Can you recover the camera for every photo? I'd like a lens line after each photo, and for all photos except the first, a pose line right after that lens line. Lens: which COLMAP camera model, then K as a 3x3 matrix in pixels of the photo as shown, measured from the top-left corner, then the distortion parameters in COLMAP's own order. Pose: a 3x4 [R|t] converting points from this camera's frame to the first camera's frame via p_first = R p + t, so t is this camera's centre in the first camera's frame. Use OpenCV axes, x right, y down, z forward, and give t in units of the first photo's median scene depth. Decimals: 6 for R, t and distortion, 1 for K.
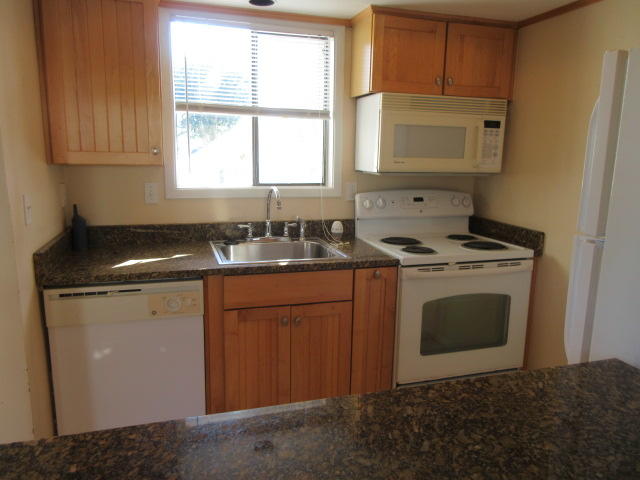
lens RADIAL K [[475.3, 0, 320.0], [0, 475.3, 237.0], [0, 0, 1]] dist [-0.006520, 0.008943]
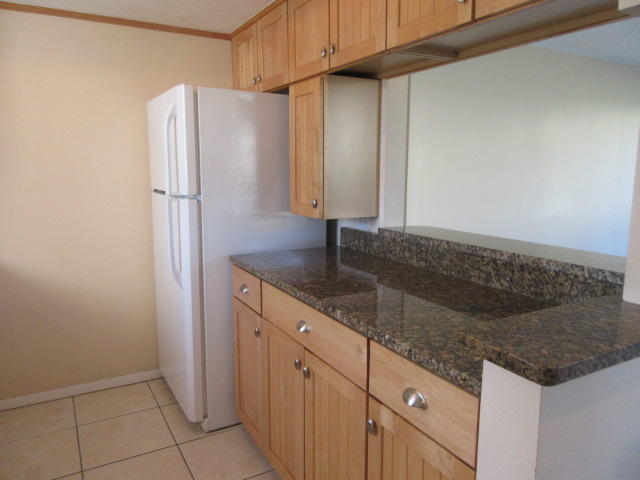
lens RADIAL K [[475.3, 0, 320.0], [0, 475.3, 237.0], [0, 0, 1]] dist [-0.006520, 0.008943]
pose [[-0.212059, -0.154867, 0.964908, -0.579442], [0.167256, 0.967044, 0.191968, -0.053316], [-0.962838, 0.202095, -0.179167, 0.453322]]
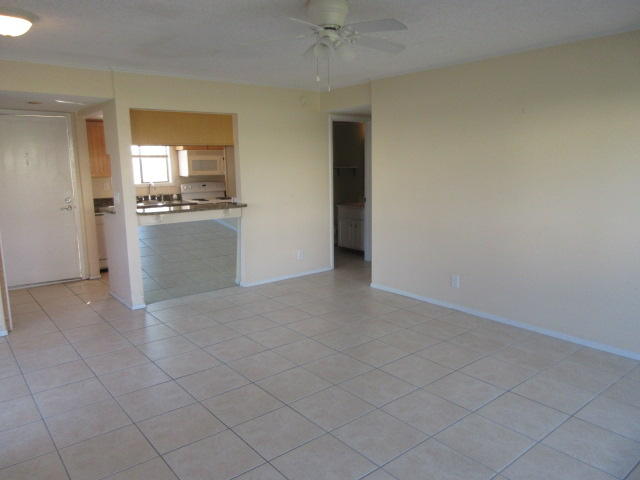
lens RADIAL K [[475.3, 0, 320.0], [0, 475.3, 237.0], [0, 0, 1]] dist [-0.006520, 0.008943]
pose [[0.931526, -0.089601, 0.352464, -0.185956], [0.096611, 0.995320, -0.002309, 0.323855], [-0.350608, 0.036203, 0.935822, -2.023209]]
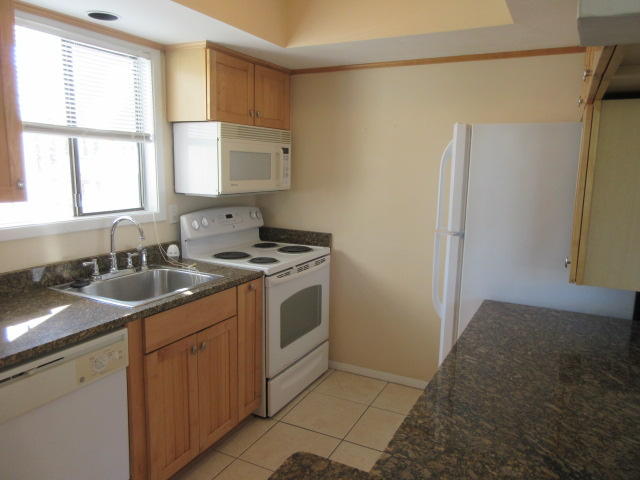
lens RADIAL K [[475.3, 0, 320.0], [0, 475.3, 237.0], [0, 0, 1]] dist [-0.006520, 0.008943]
pose [[0.701120, -0.113944, 0.703880, -0.473251], [0.120580, 0.991879, 0.040458, -0.055581], [-0.702774, 0.056508, 0.709166, 0.077521]]
